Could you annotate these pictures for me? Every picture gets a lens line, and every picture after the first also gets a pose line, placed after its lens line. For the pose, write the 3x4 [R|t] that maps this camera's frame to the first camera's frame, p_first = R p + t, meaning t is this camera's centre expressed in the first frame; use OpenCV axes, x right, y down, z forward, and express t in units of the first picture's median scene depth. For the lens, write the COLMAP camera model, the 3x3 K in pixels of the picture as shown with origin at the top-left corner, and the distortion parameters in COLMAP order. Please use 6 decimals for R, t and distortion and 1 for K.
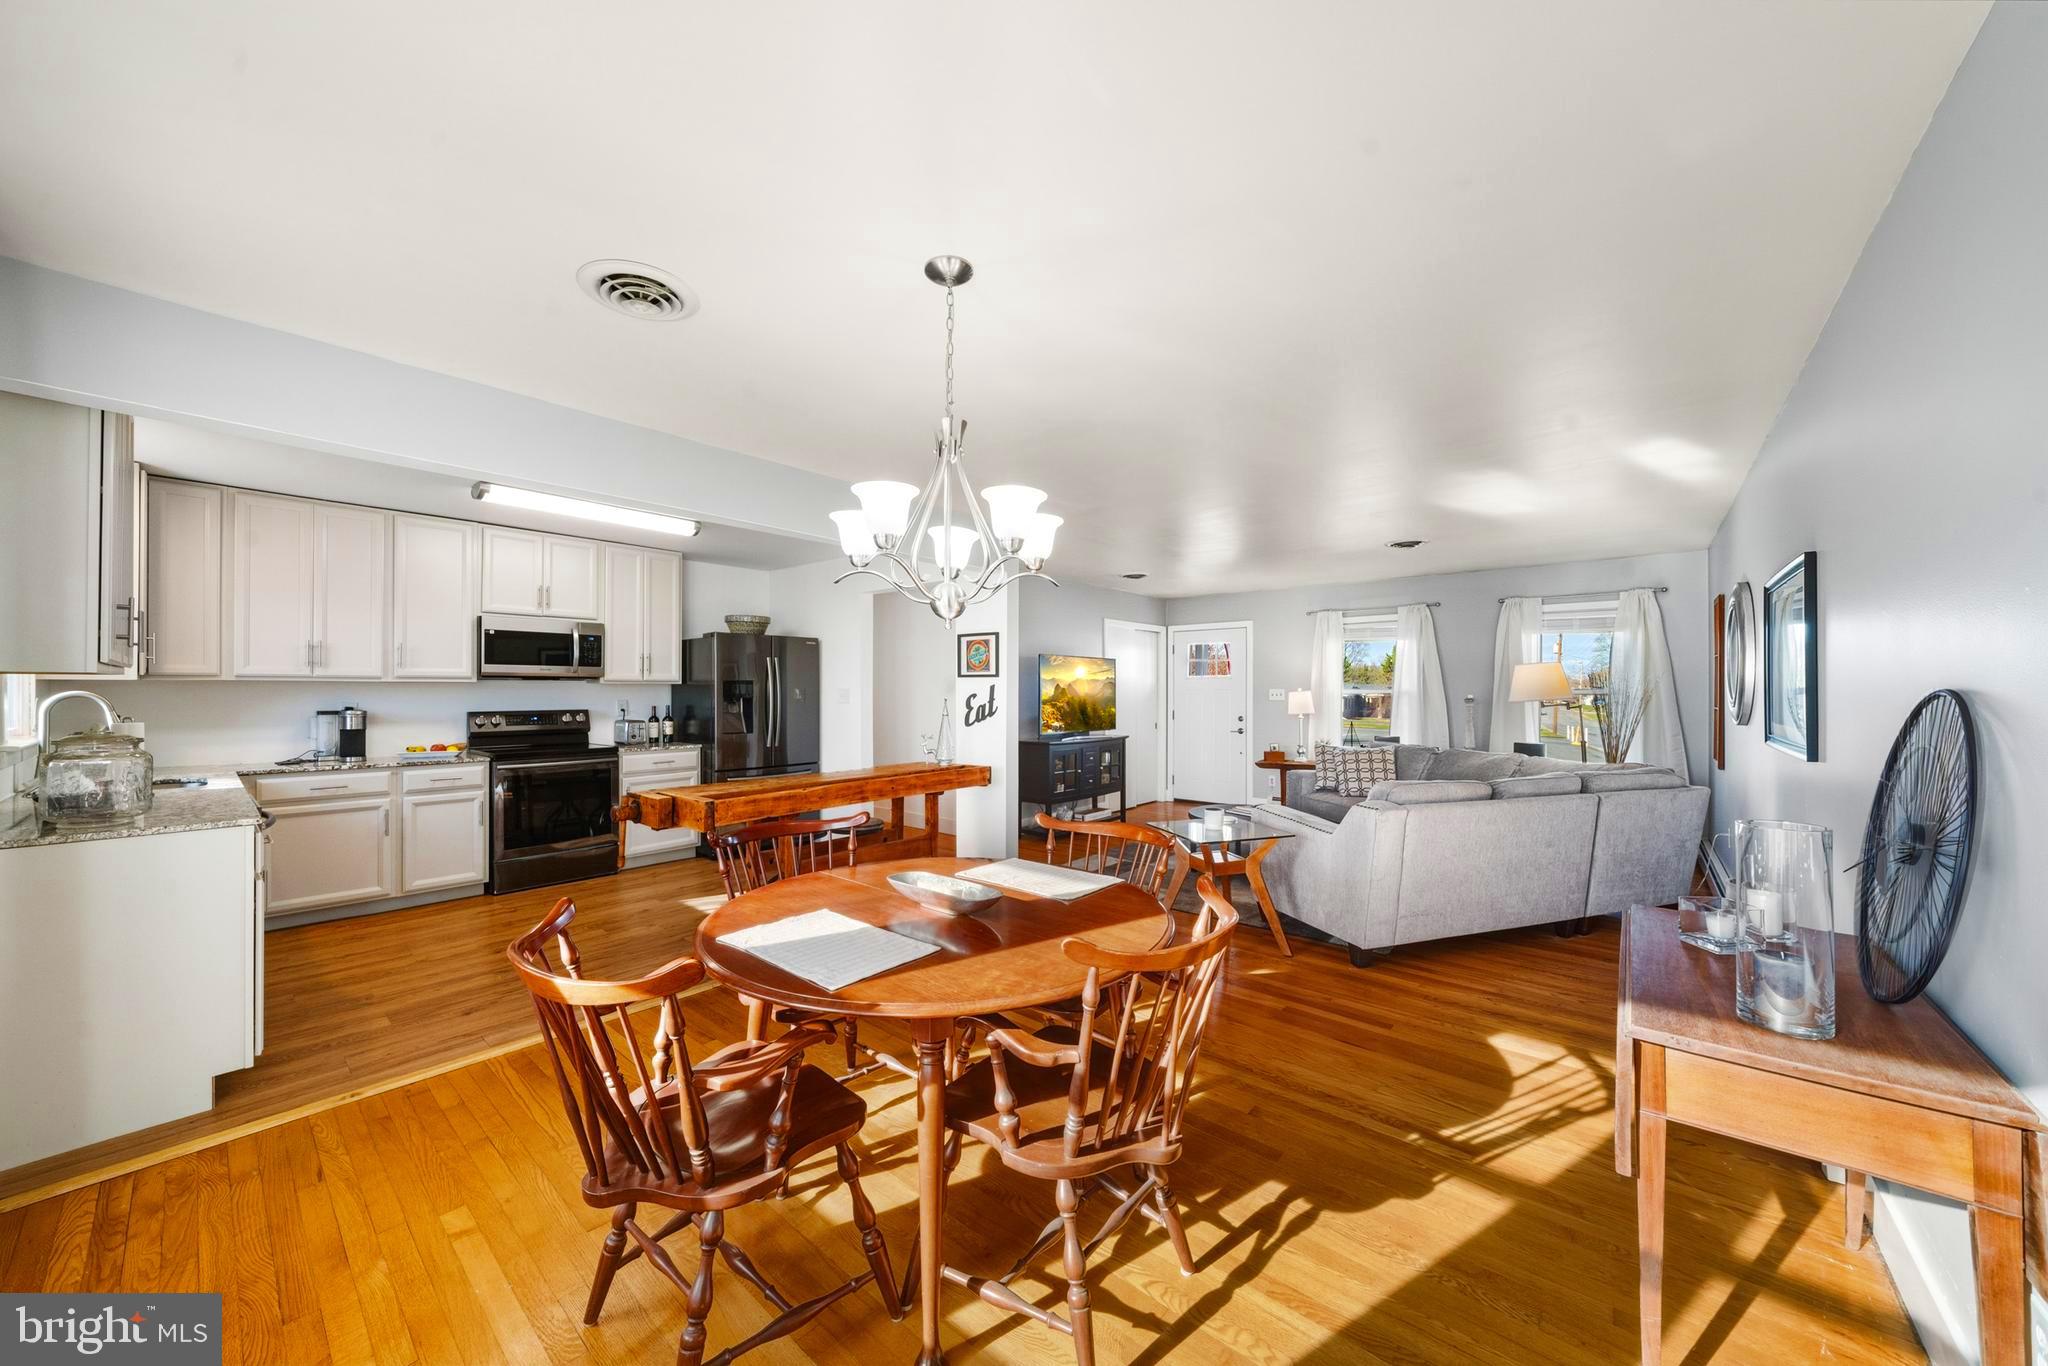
lens RADIAL K [[703.7, 0, 1016.9], [0, 703.7, 686.6], [0, 0, 1]] dist [-0.008163, -0.000088]
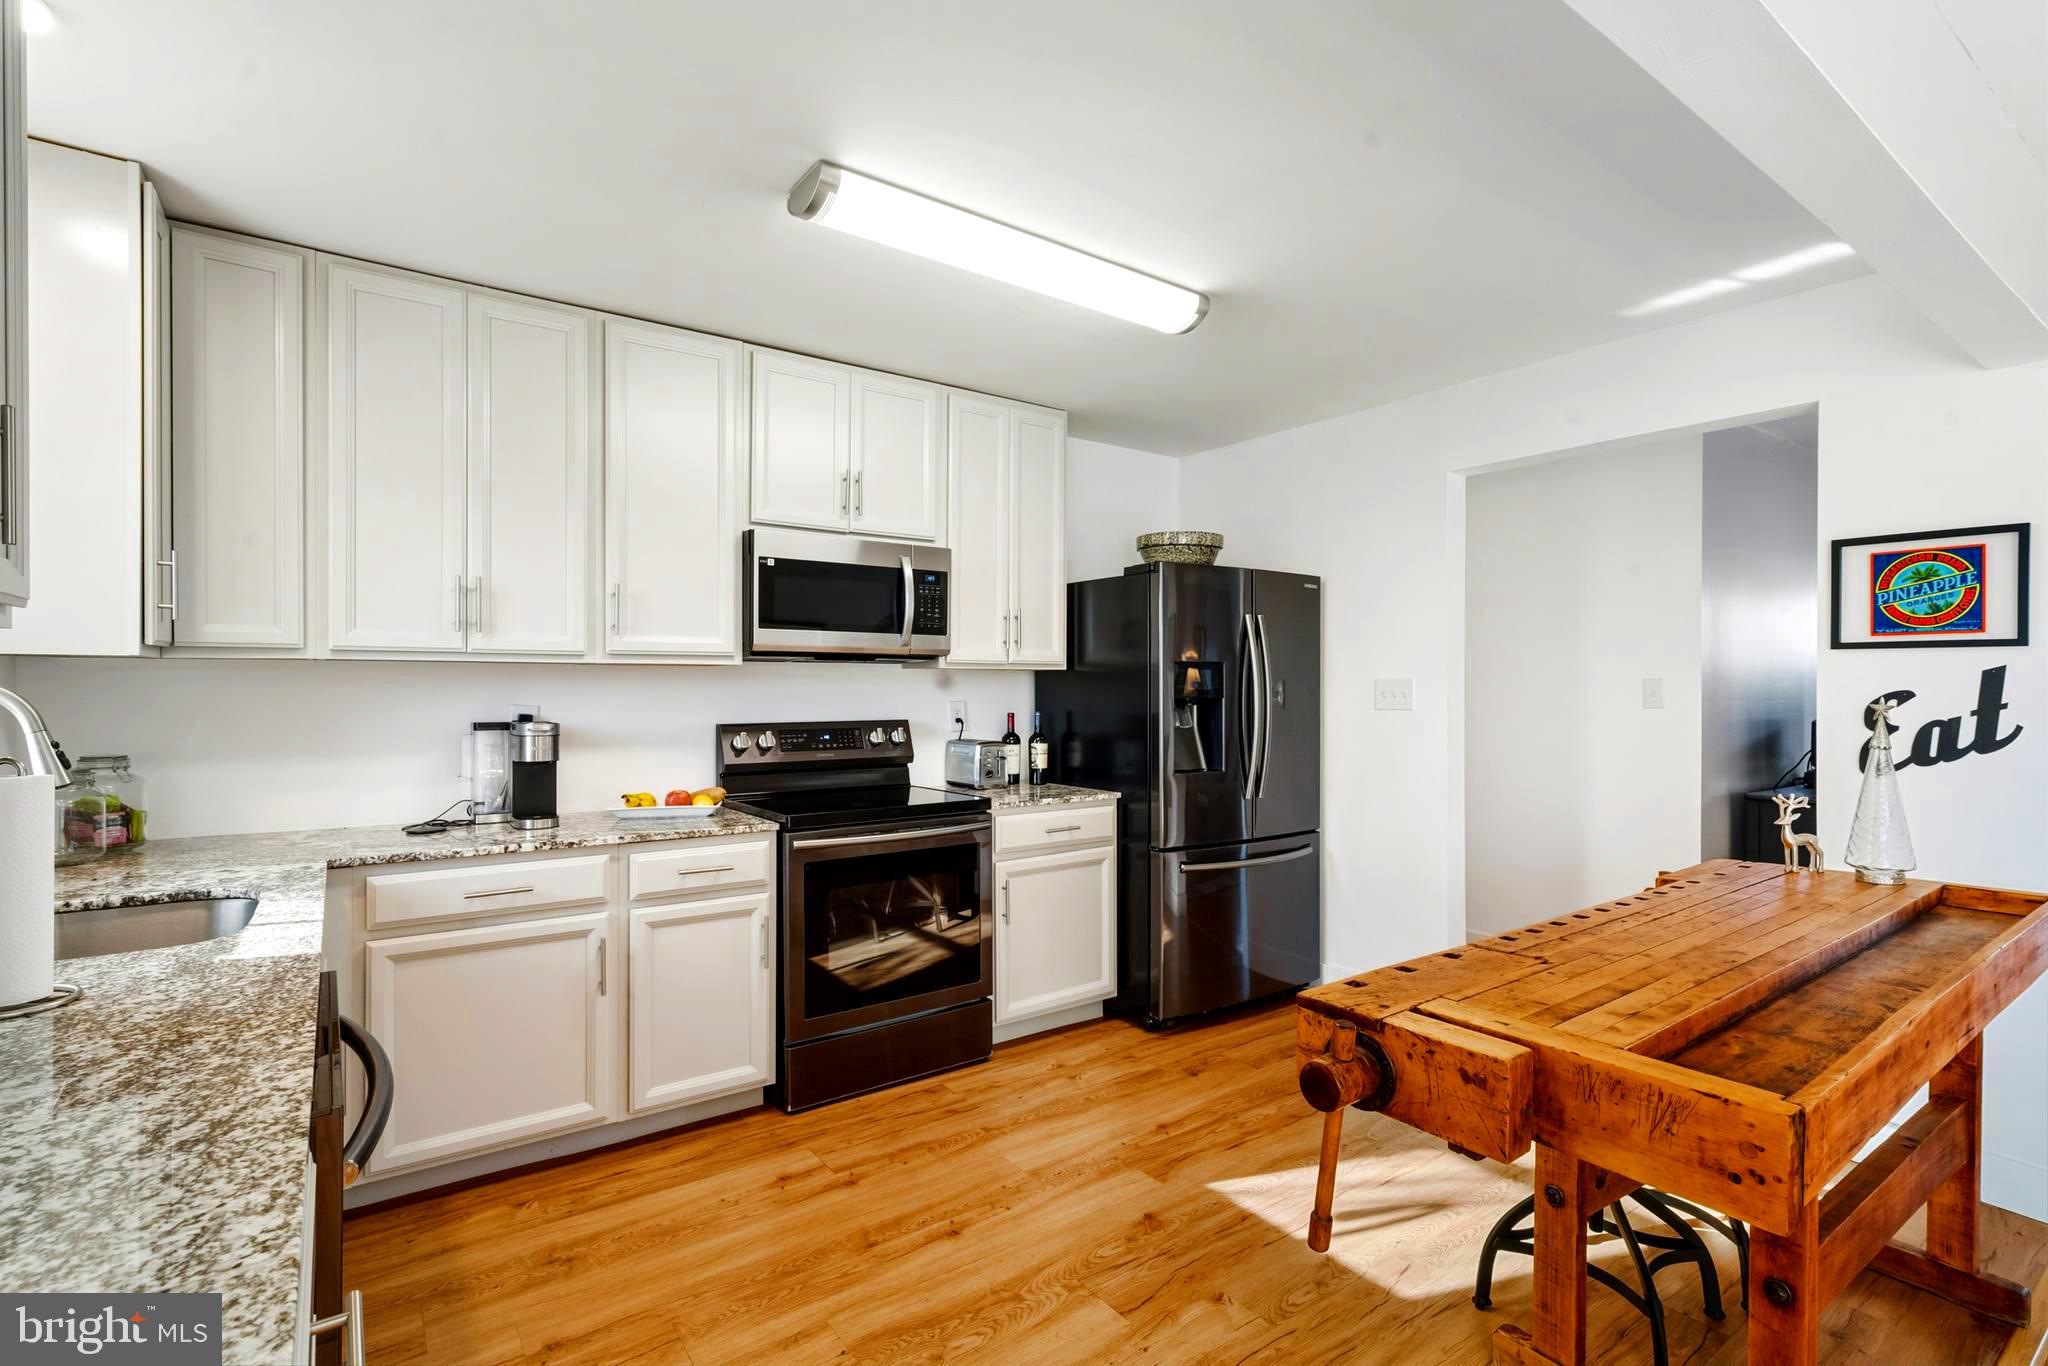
lens RADIAL K [[952.9, 0, 1031.2], [0, 952.9, 684.0], [0, 0, 1]] dist [-0.000590, -0.000690]
pose [[0.972391, 0.000905, -0.233356, -0.416359], [-0.000045, 0.999993, 0.003690, 0.004579], [0.233358, -0.003577, 0.972384, 0.394561]]
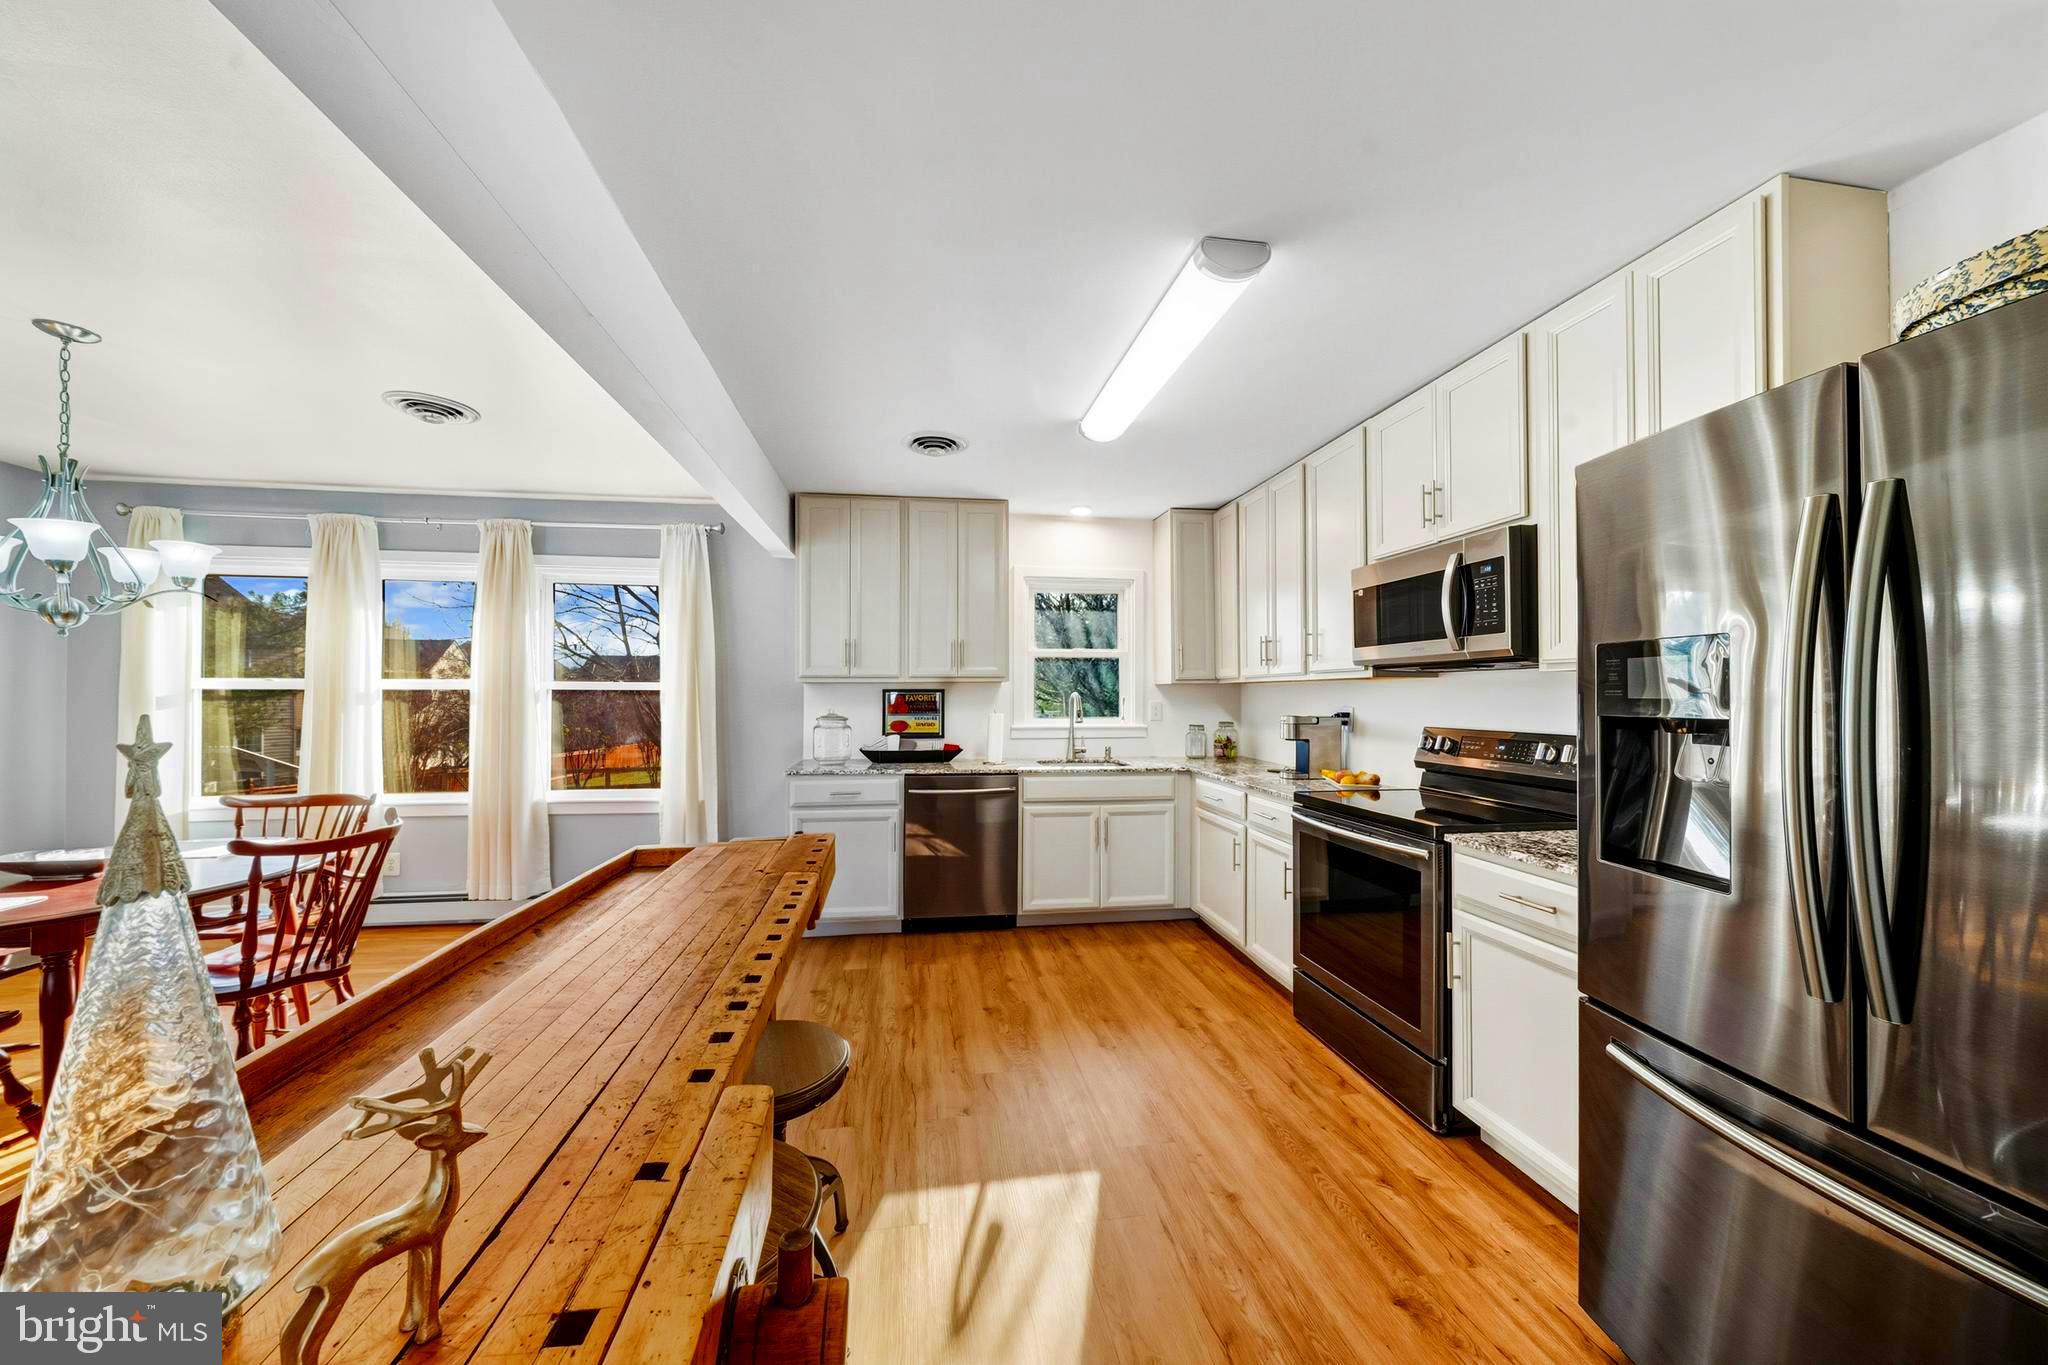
lens RADIAL K [[696.5, 0, 1022.9], [0, 696.5, 690.6], [0, 0, 1]] dist [-0.001089, -0.000151]
pose [[-0.645769, -0.007037, -0.763501, -0.108072], [0.003419, 0.999921, -0.012108, 0.011229], [0.763525, -0.010429, -0.645693, 1.159195]]
